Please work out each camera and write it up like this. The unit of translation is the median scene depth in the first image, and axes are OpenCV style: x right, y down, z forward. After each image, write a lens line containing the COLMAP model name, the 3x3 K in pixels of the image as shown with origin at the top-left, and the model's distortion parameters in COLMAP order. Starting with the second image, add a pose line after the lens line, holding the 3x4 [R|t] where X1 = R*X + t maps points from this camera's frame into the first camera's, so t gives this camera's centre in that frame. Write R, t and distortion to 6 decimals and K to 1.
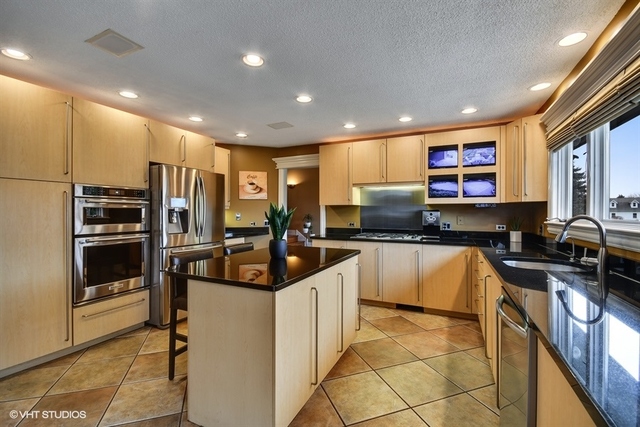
lens RADIAL K [[285.1, 0, 322.6], [0, 285.1, 211.7], [0, 0, 1]] dist [0.012266, -0.000527]
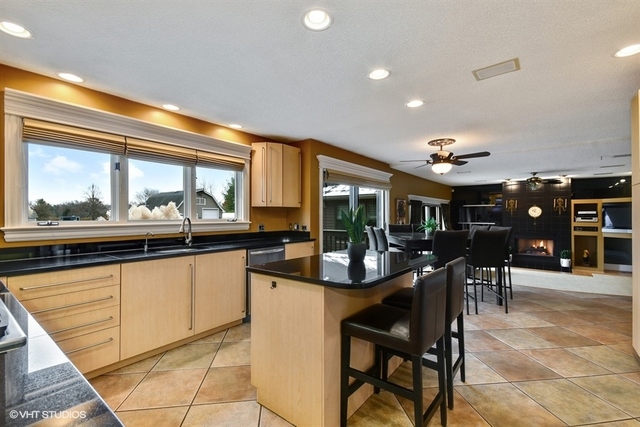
lens RADIAL K [[285.1, 0, 319.1], [0, 285.1, 213.5], [0, 0, 1]] dist [0.012266, -0.000527]
pose [[-0.973015, 0.003224, 0.230721, -0.170093], [0.000120, 0.999909, -0.013466, 0.007928], [-0.230743, -0.013074, -0.972927, 1.318363]]
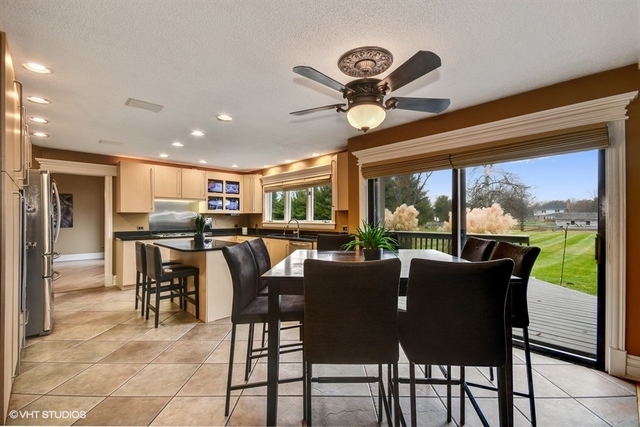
lens RADIAL K [[285.1, 0, 320.3], [0, 285.1, 215.9], [0, 0, 1]] dist [0.012266, -0.000527]
pose [[0.357735, 0.003646, 0.933816, -1.032635], [-0.001783, 0.999993, -0.003221, -0.006854], [-0.933822, -0.000513, 0.357739, -0.228469]]
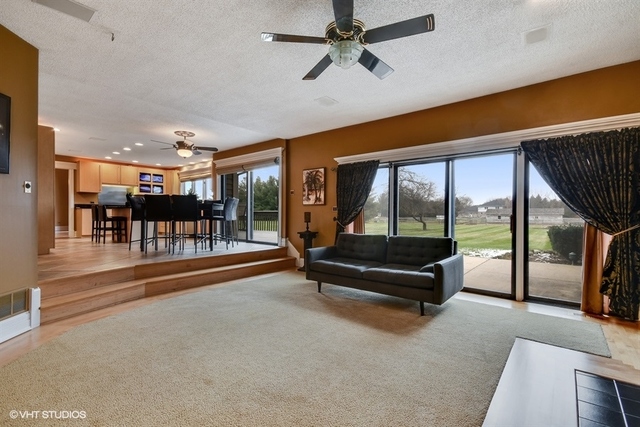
lens RADIAL K [[285.1, 0, 315.8], [0, 285.1, 214.4], [0, 0, 1]] dist [0.012266, -0.000527]
pose [[0.241924, -0.005770, 0.970278, -1.899568], [-0.007665, 0.999940, 0.007858, 0.130035], [-0.970265, -0.009339, 0.241865, -1.266957]]
